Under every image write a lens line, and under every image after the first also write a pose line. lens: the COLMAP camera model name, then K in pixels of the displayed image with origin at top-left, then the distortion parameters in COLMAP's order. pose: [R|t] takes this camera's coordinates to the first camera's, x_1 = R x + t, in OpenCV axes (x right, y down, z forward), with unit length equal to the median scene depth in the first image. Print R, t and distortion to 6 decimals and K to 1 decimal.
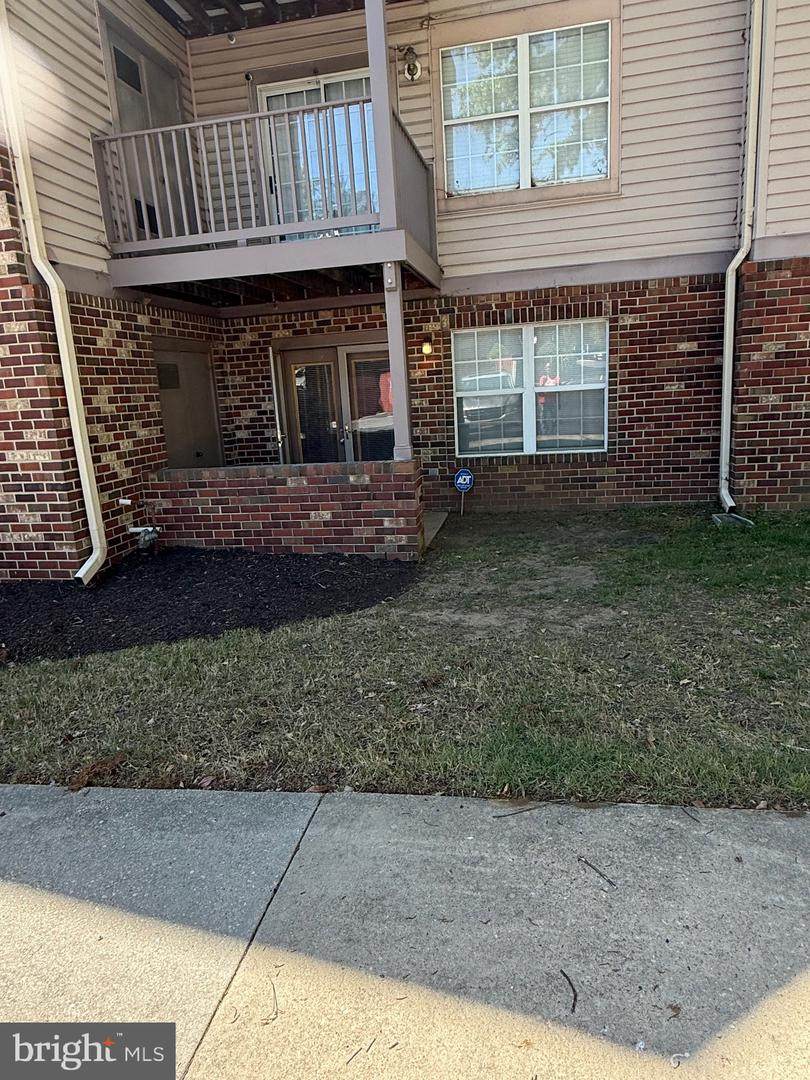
lens RADIAL K [[669.2, 0, 408.9], [0, 669.2, 540.3], [0, 0, 1]] dist [0.002394, -0.000946]
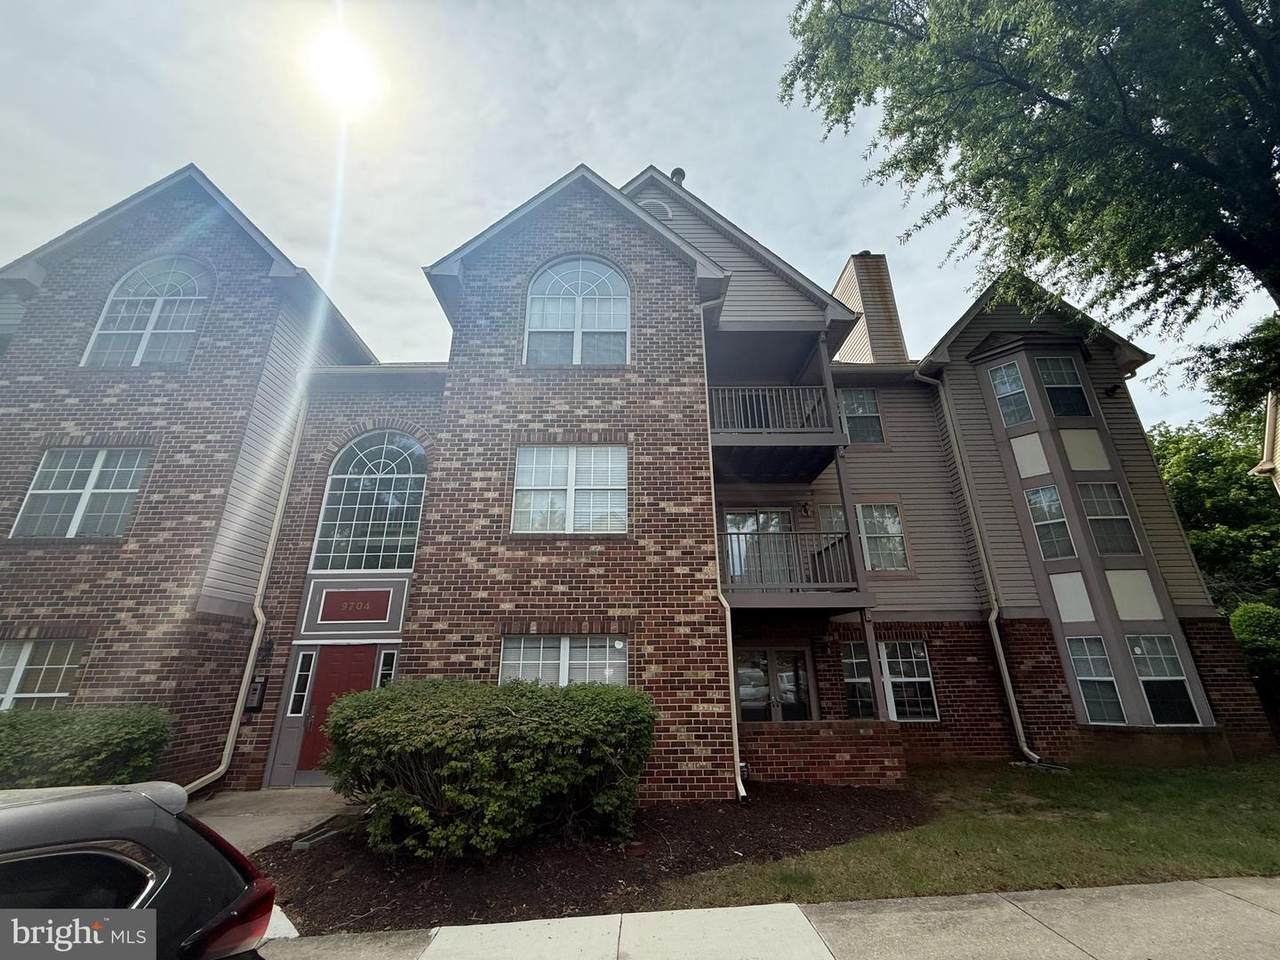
lens RADIAL K [[512.1, 0, 643.2], [0, 512.1, 481.5], [0, 0, 1]] dist [0.002642, -0.000815]
pose [[0.977684, 0.116879, 0.174564, -0.905477], [-0.001401, 0.834553, -0.550926, 0.091147], [-0.210075, 0.538387, 0.816093, -0.248788]]
